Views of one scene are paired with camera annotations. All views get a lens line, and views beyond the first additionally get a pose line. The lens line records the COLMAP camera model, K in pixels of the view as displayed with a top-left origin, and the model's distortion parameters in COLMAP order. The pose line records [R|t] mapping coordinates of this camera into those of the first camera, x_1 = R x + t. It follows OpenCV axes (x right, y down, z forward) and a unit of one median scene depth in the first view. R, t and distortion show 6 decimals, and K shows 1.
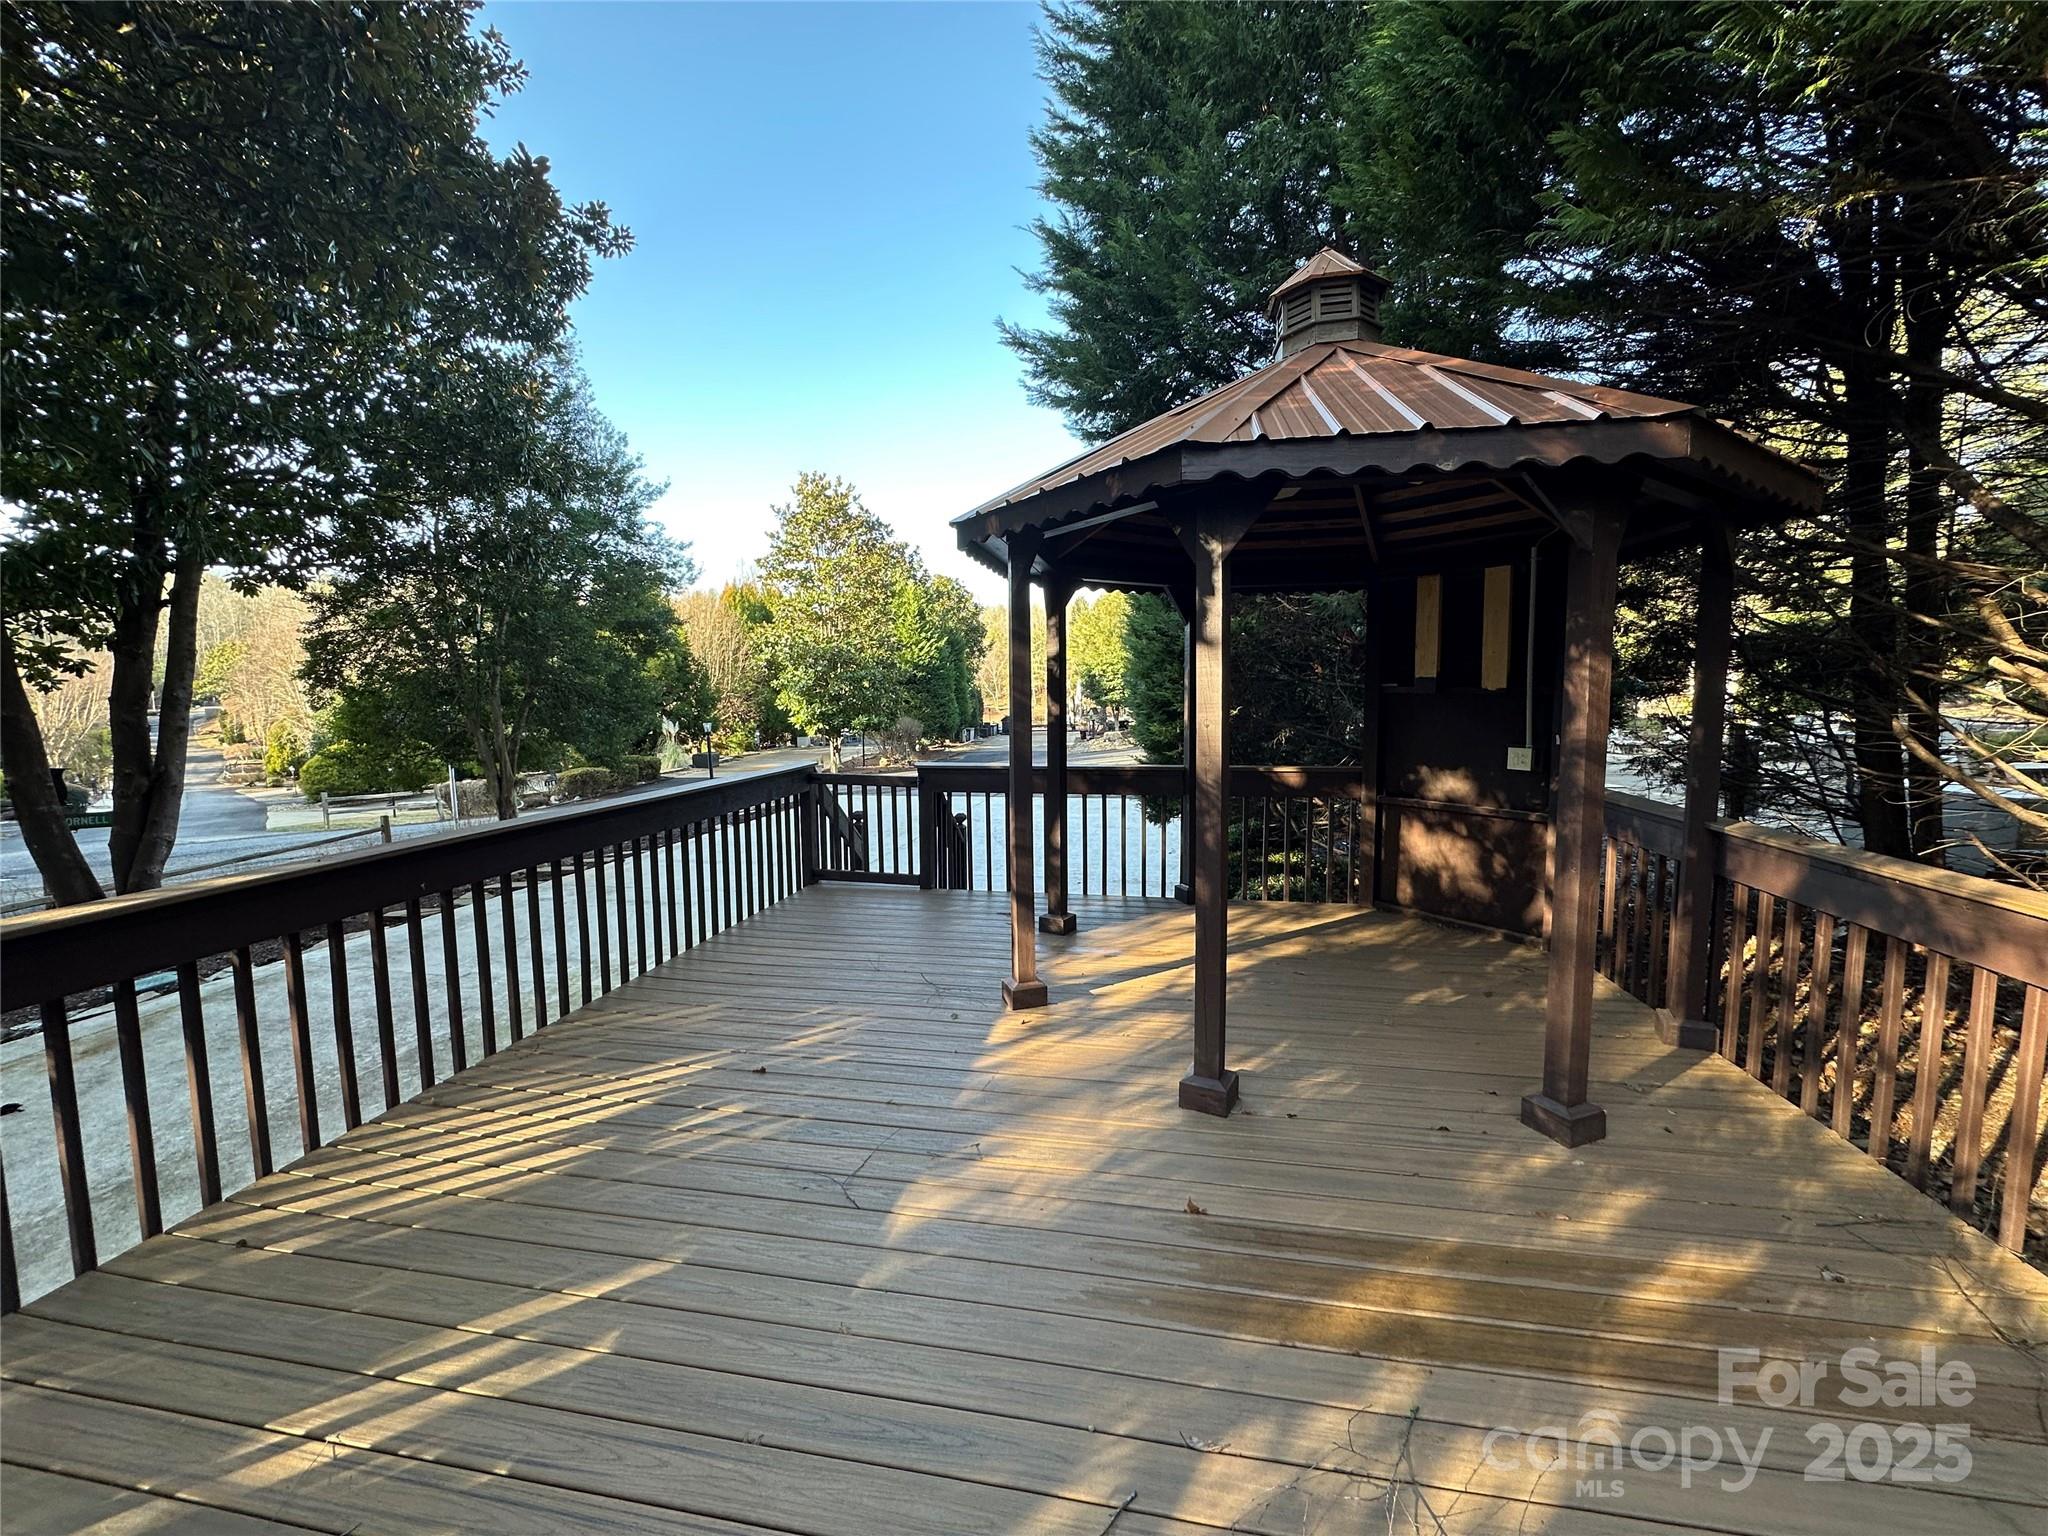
lens RADIAL K [[815.5, 0, 1031.1], [0, 815.5, 767.2], [0, 0, 1]] dist [-0.007215, 0.000362]
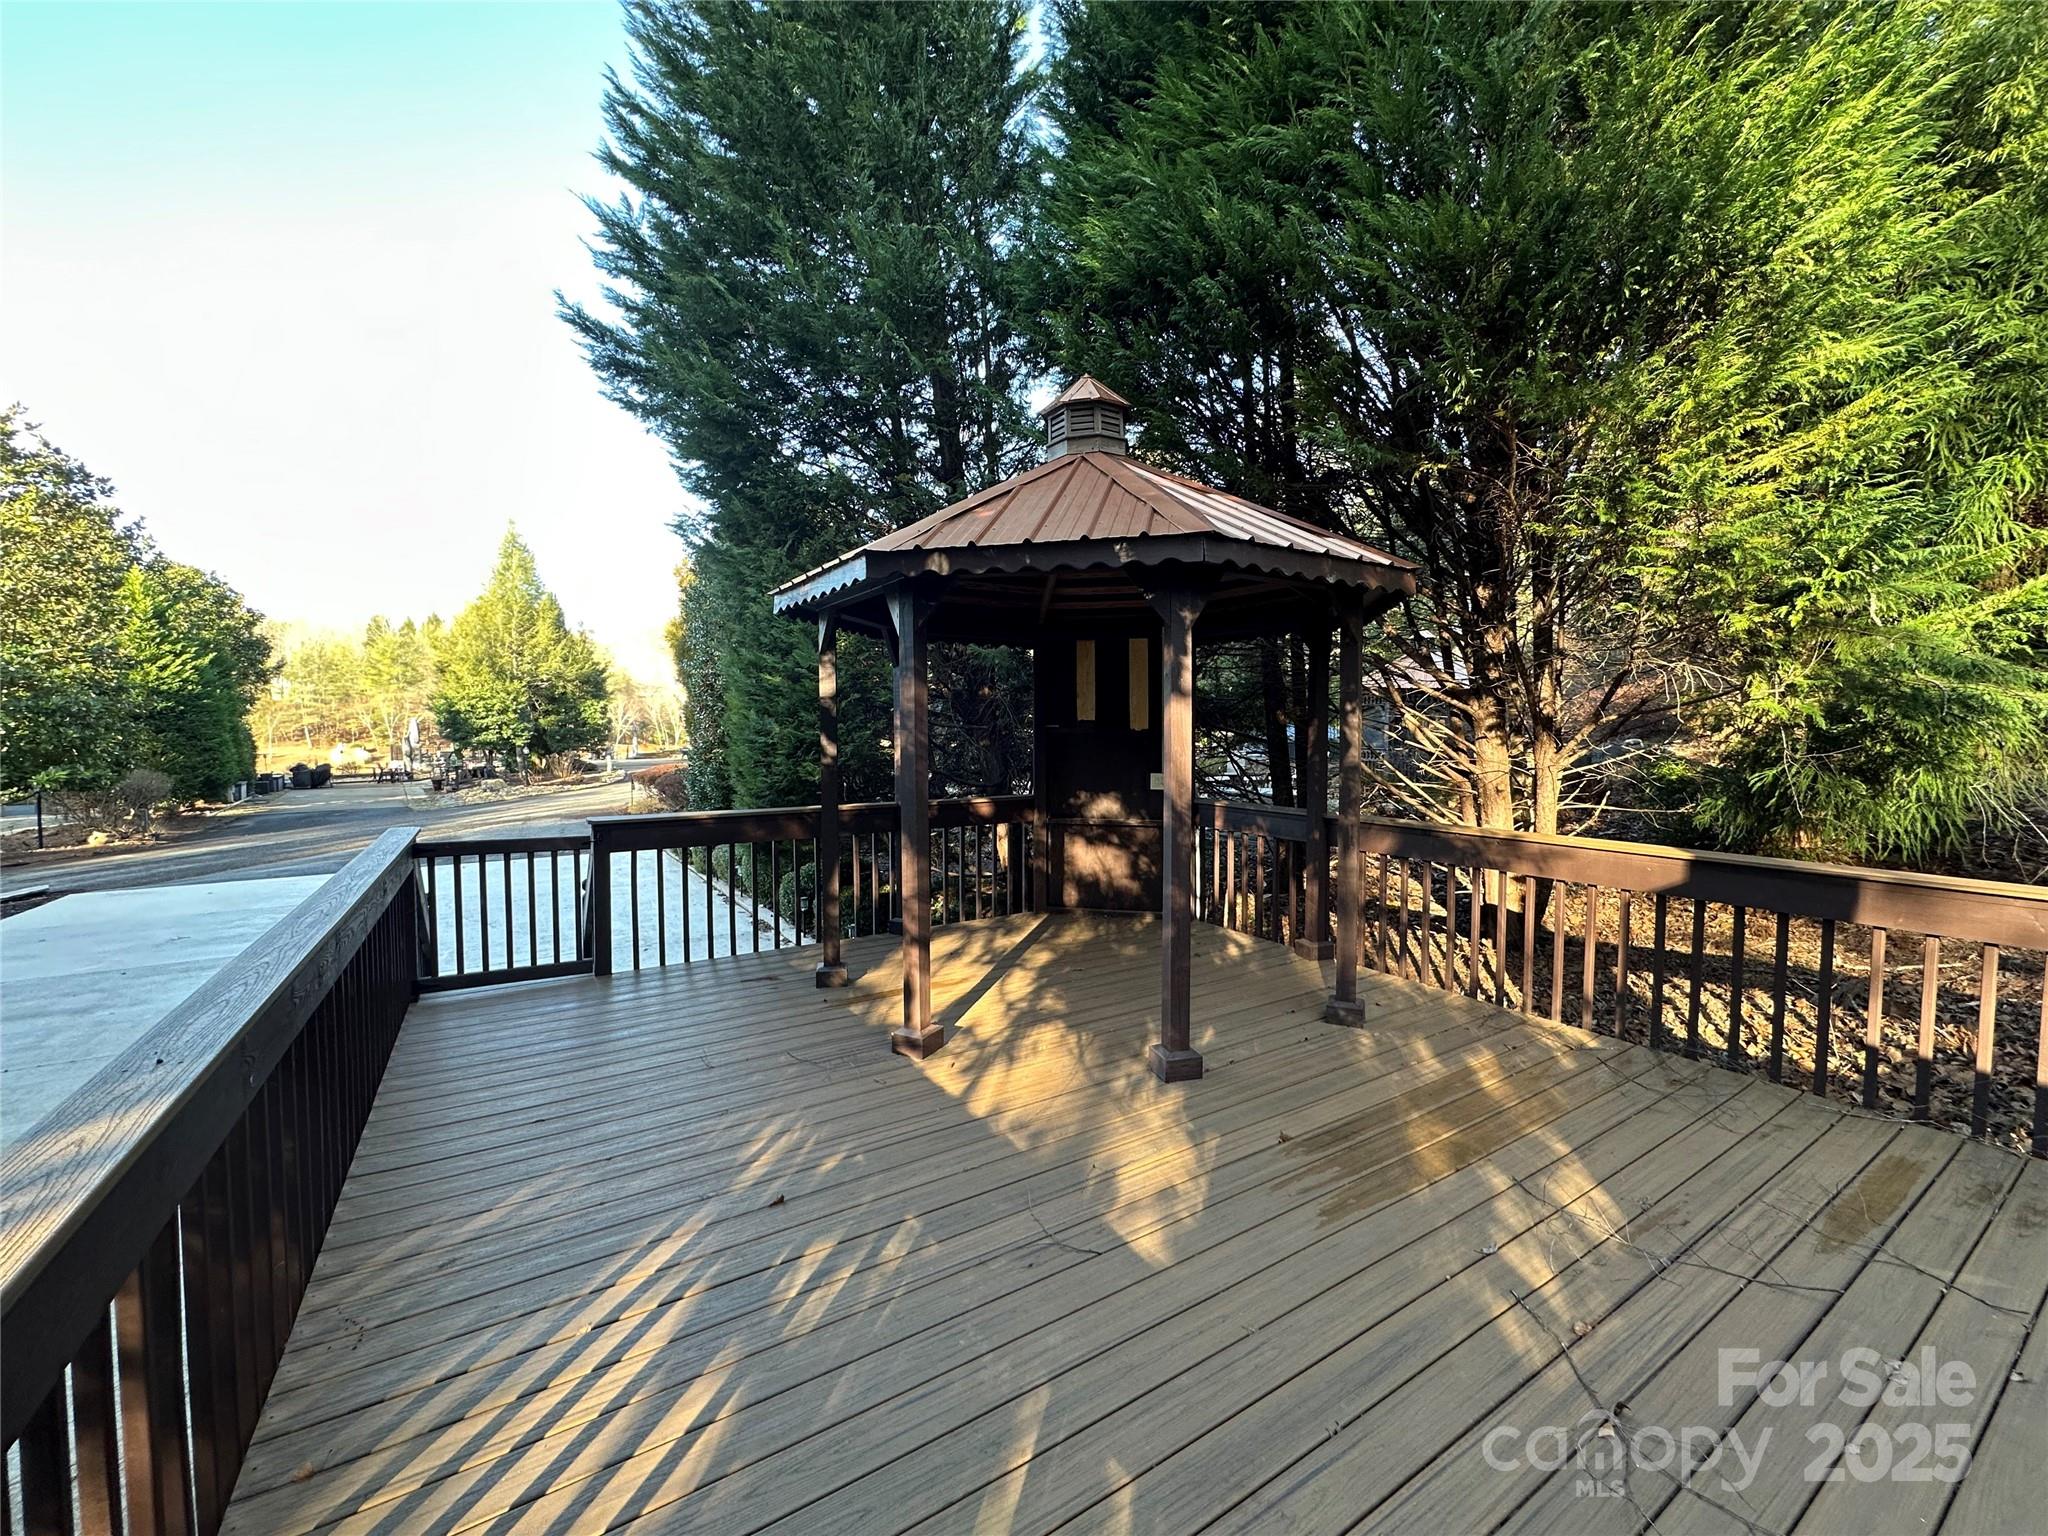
lens RADIAL K [[815.5, 0, 1032.2], [0, 815.5, 765.5], [0, 0, 1]] dist [-0.007215, 0.000362]
pose [[0.732096, -0.022456, 0.680831, -0.432908], [0.058542, 0.997833, -0.030038, -0.009289], [-0.678682, 0.061848, 0.731824, 0.142205]]
